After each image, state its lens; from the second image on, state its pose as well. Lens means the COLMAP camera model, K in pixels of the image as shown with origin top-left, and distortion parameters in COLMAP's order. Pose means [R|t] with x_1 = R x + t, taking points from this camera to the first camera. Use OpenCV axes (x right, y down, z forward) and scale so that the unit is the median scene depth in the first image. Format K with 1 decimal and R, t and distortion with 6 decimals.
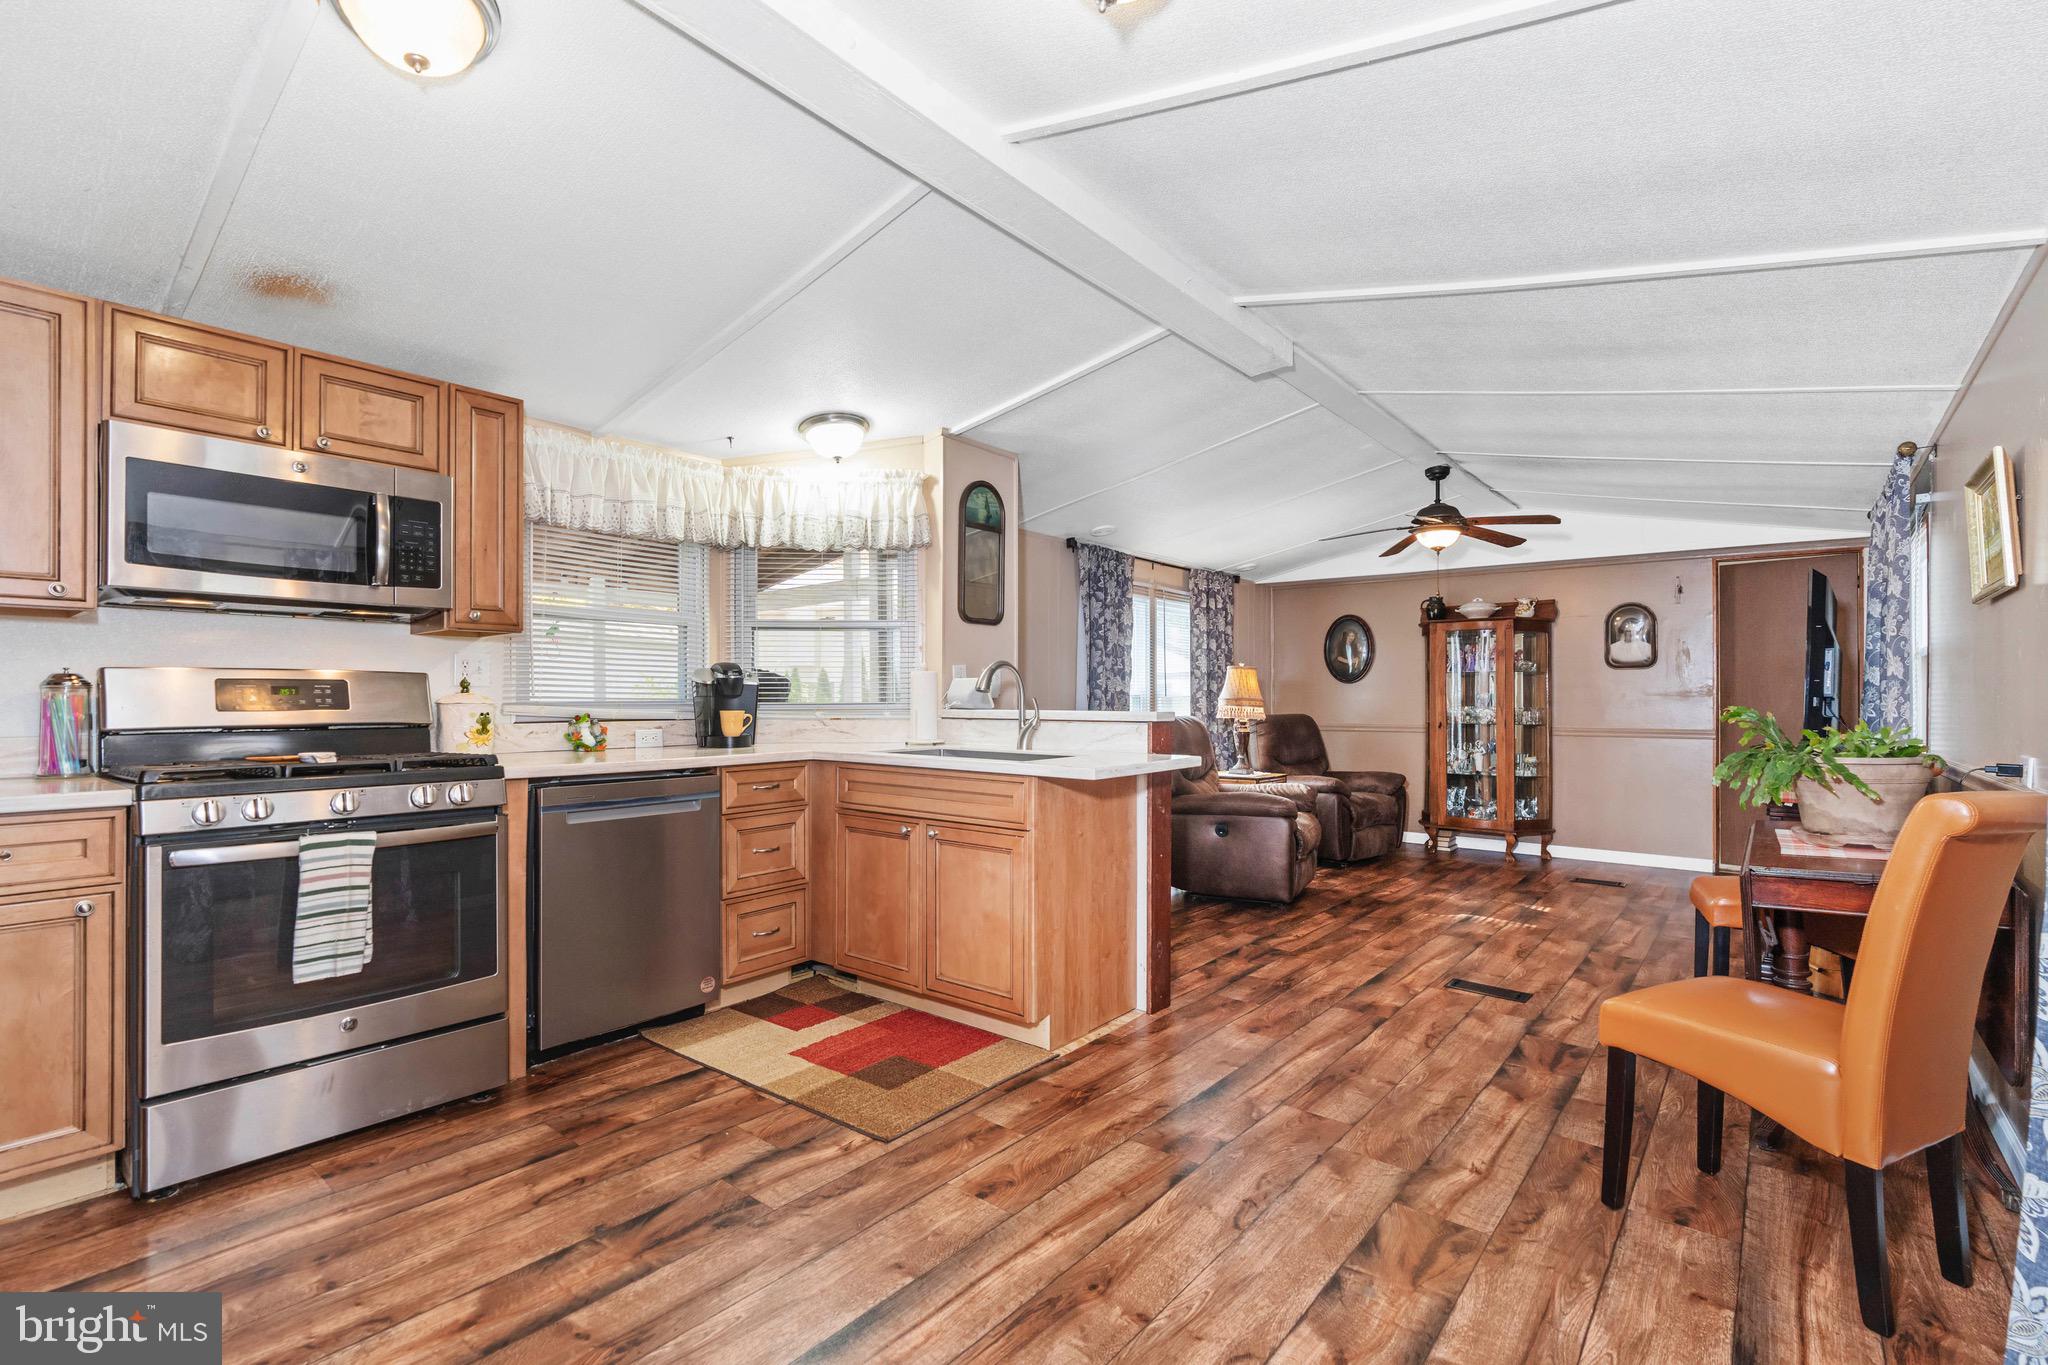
lens RADIAL K [[941.5, 0, 1025.4], [0, 941.5, 696.9], [0, 0, 1]] dist [-0.003132, 0.000457]
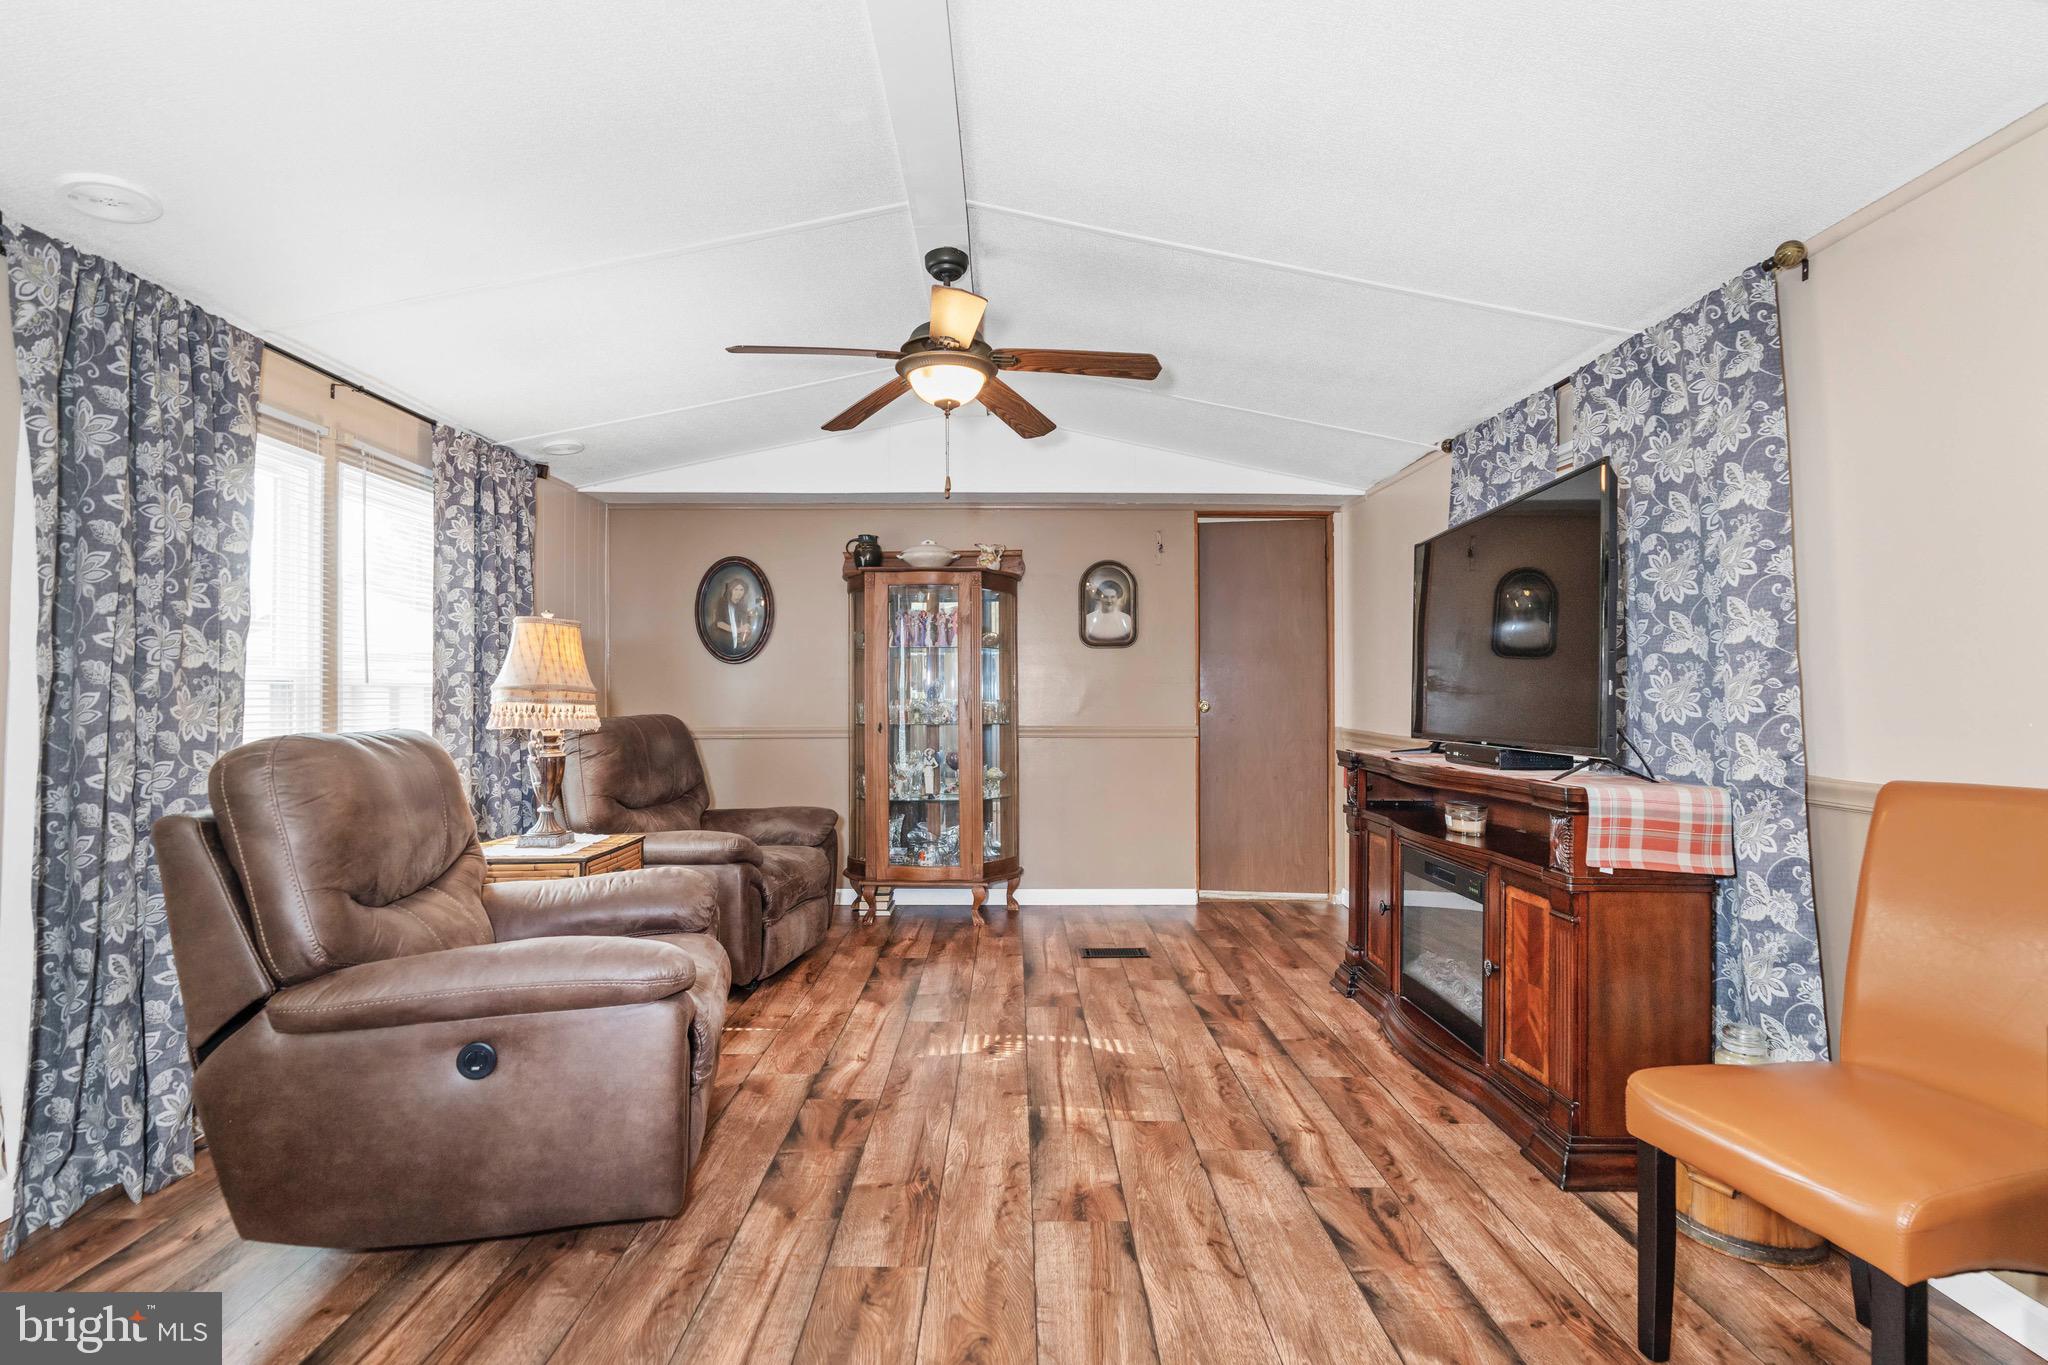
lens RADIAL K [[928.7, 0, 1023.2], [0, 928.7, 683.2], [0, 0, 1]] dist [-0.005058, 0.001115]
pose [[0.771860, 0.001942, 0.635790, 0.123589], [0.001973, 0.999983, -0.005450, 0.003075], [-0.635790, 0.005461, 0.771843, 0.512099]]
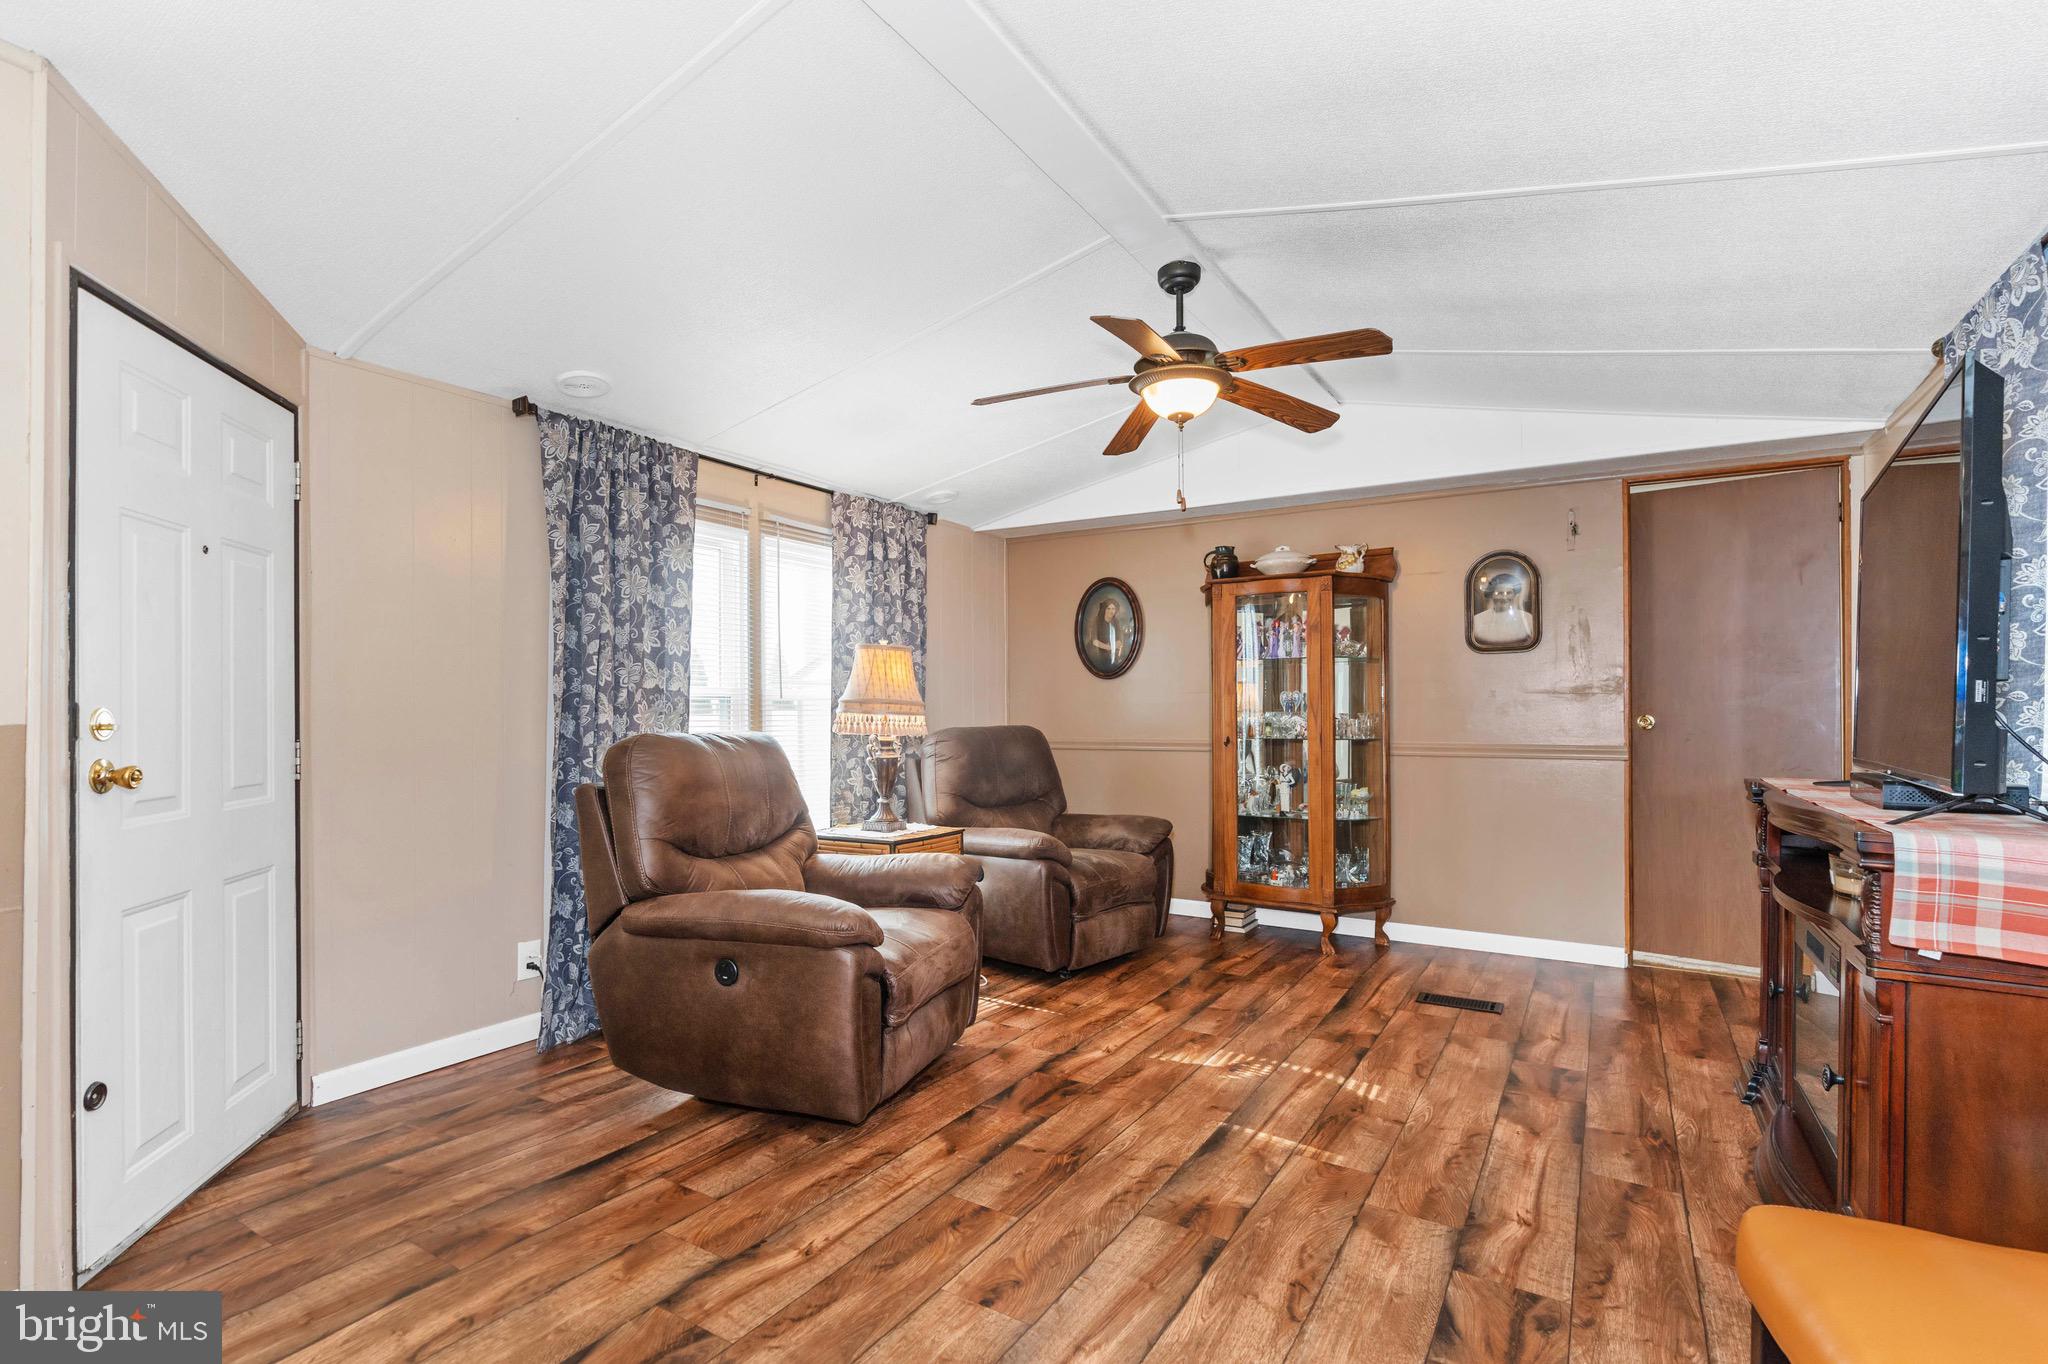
lens RADIAL K [[967.9, 0, 1007.2], [0, 967.9, 710.1], [0, 0, 1]] dist [-0.006462, 0.000932]
pose [[0.992822, -0.006102, 0.119444, 0.247639], [0.005631, 0.999975, 0.004283, 0.005835], [-0.119467, -0.003580, 0.992832, 0.418850]]
